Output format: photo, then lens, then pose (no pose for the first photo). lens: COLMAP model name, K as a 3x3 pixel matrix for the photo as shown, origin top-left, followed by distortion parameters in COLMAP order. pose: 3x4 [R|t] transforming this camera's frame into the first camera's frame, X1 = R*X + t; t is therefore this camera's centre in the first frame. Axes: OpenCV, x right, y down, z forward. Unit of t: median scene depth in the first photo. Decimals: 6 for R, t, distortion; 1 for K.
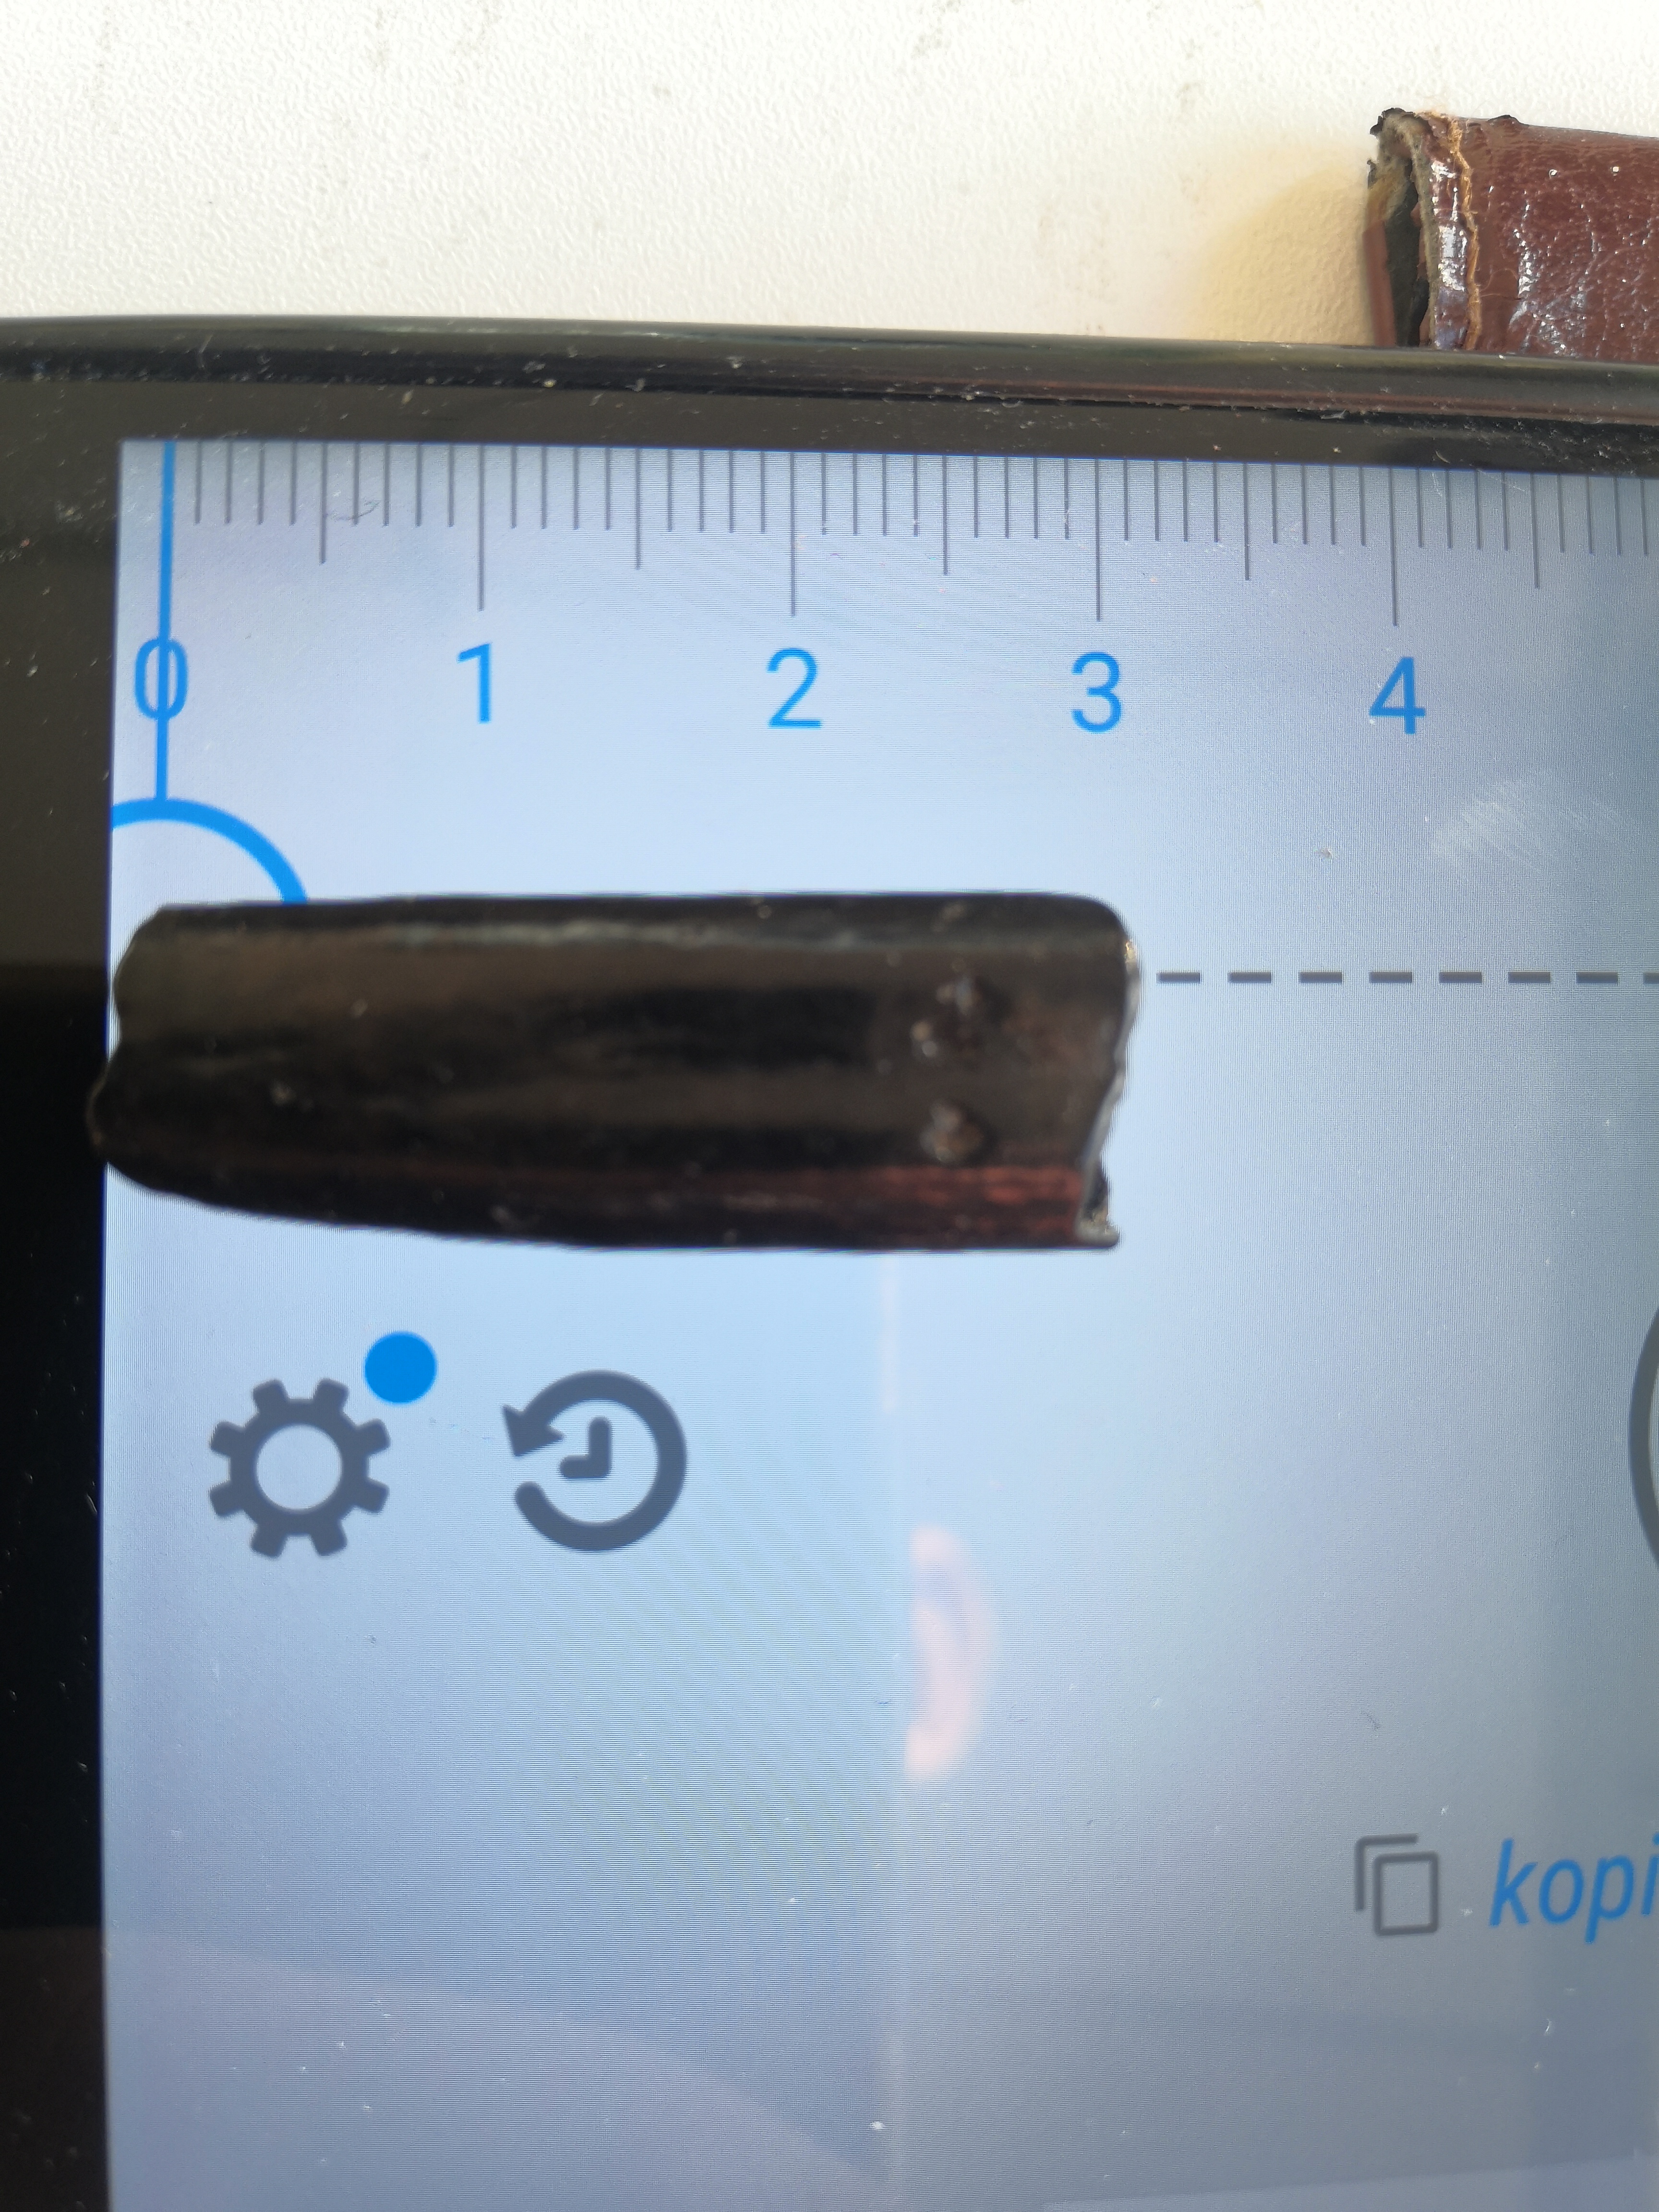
lens RADIAL K [[1749.4, 0, 802.2], [0, 1749.4, 1144.0], [0, 0, 1]] dist [0.021520, -0.103192]
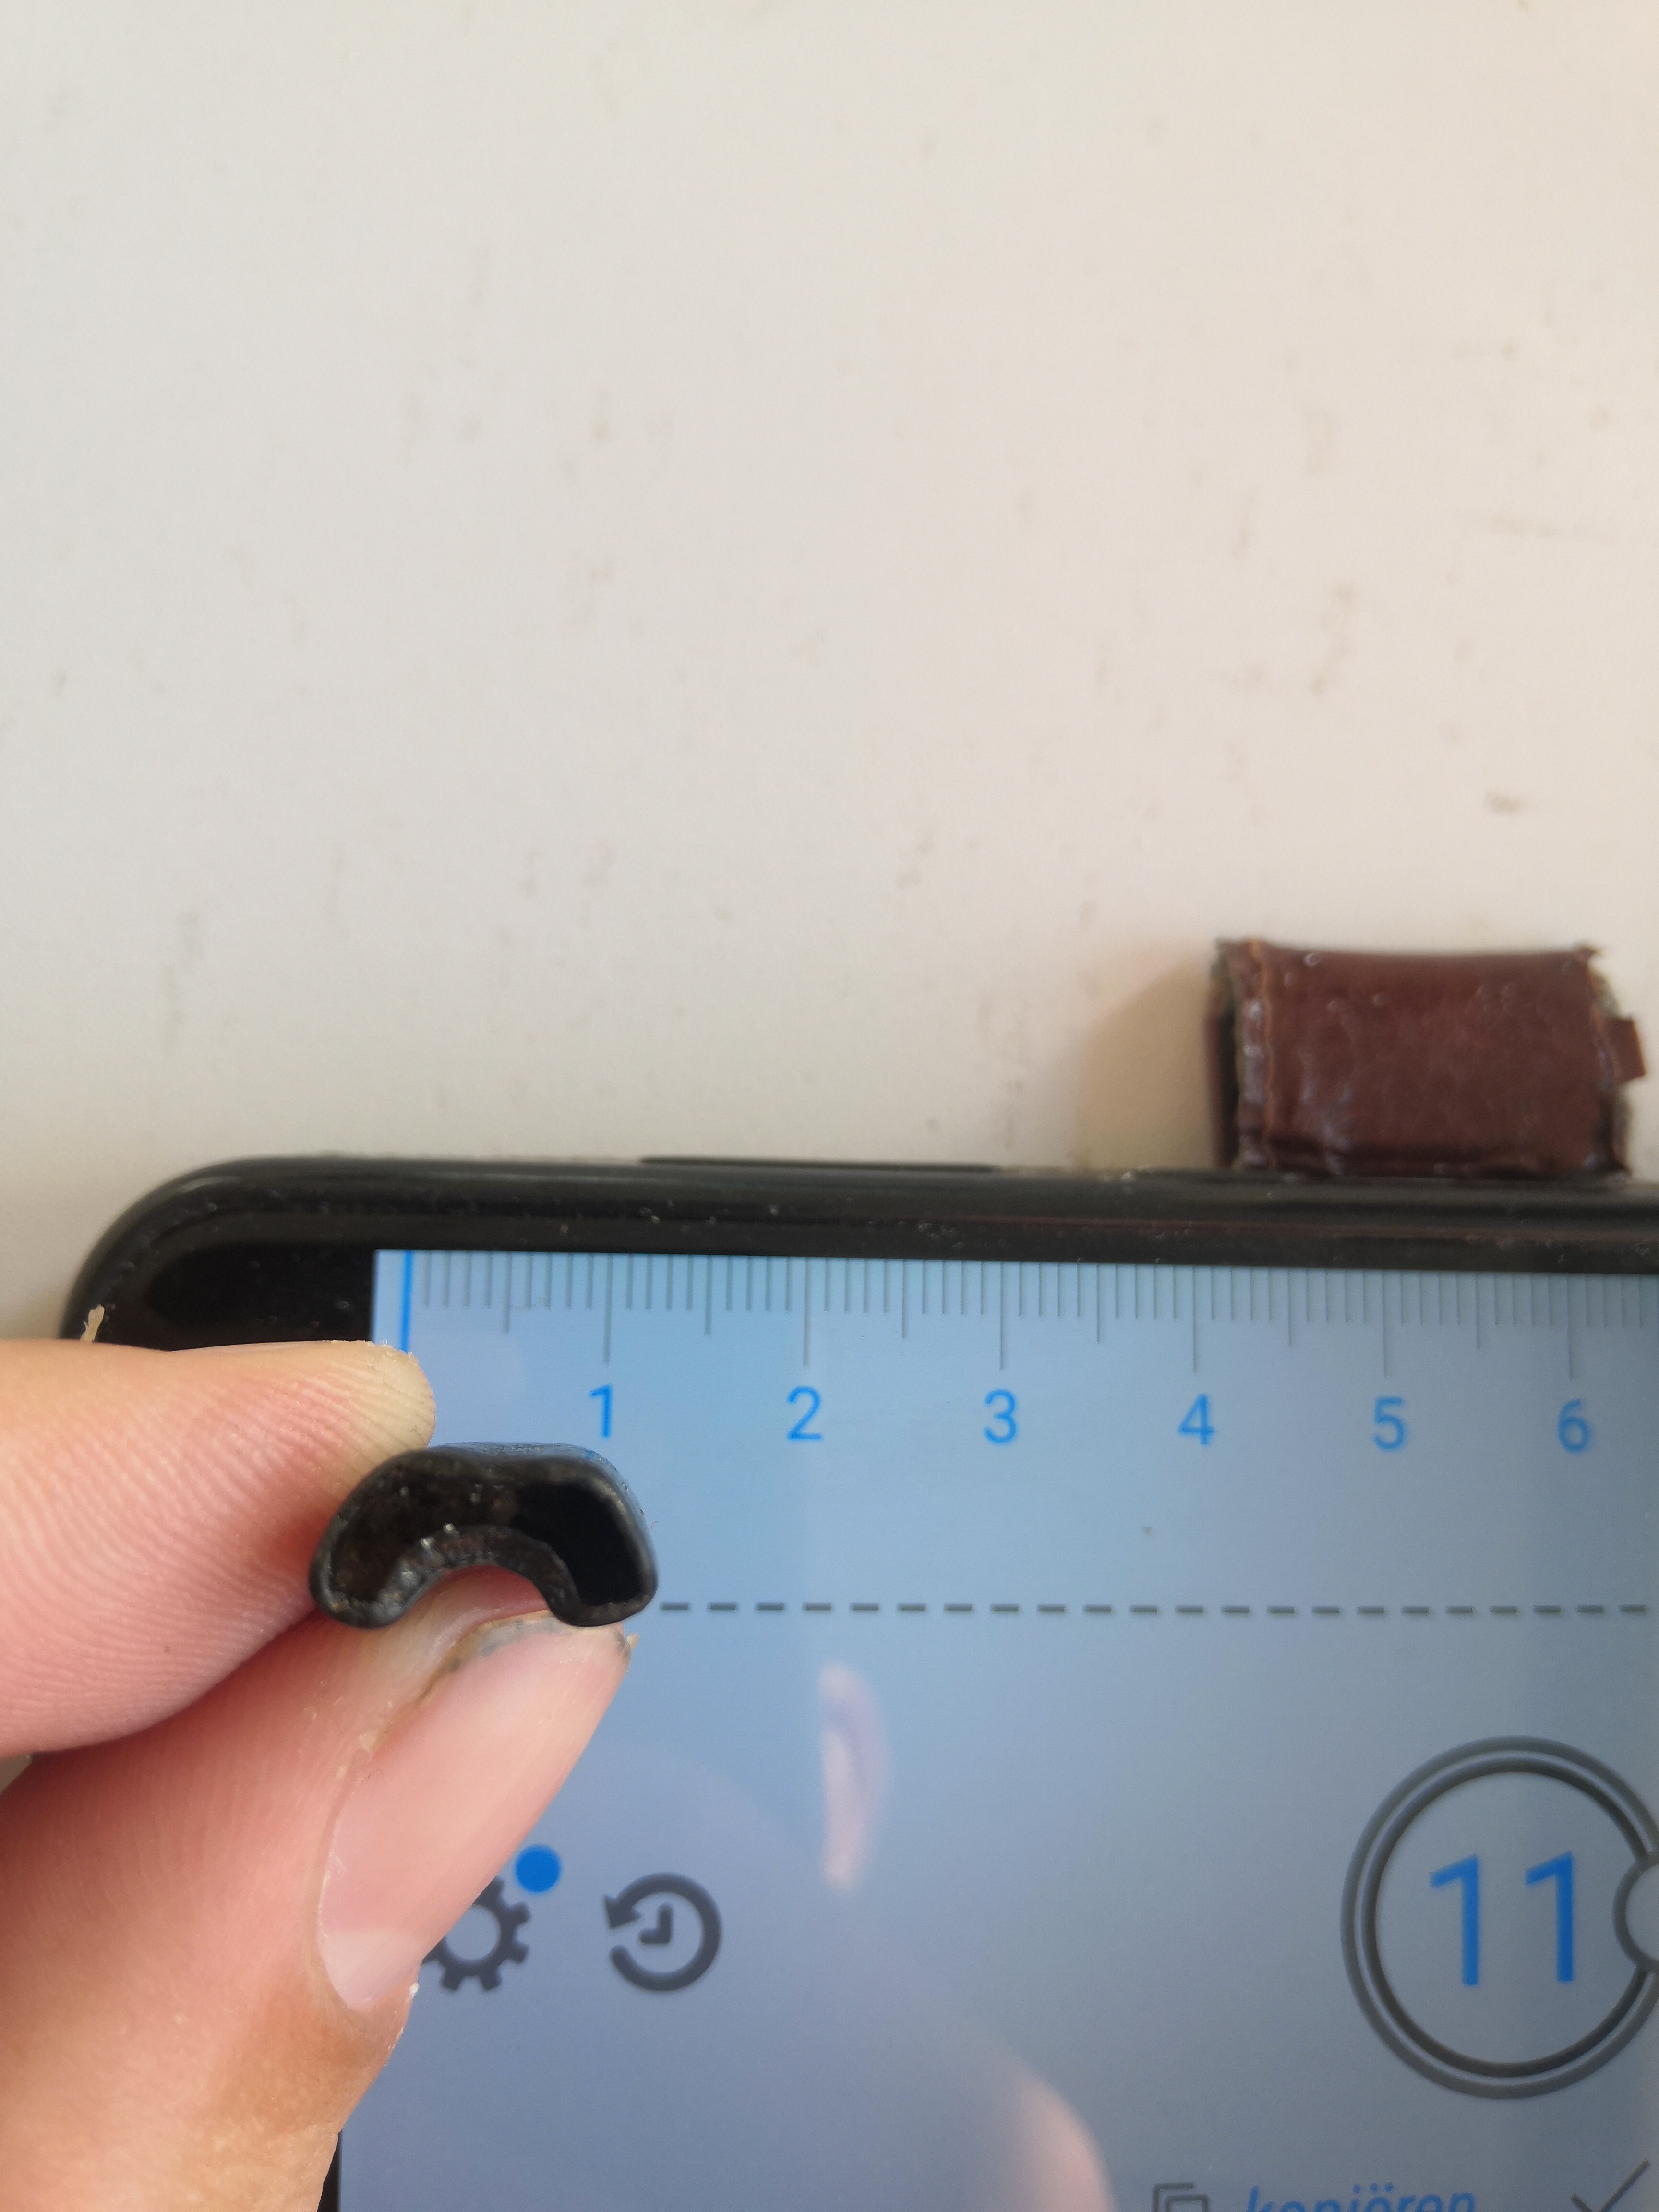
lens RADIAL K [[1749.4, 0, 804.1], [0, 1749.4, 1124.5], [0, 0, 1]] dist [0.021520, -0.103192]
pose [[0.999566, 0.028773, 0.006340, -0.022609], [-0.028279, 0.997309, -0.067643, -0.412839], [-0.008269, 0.067434, 0.997689, -0.564790]]
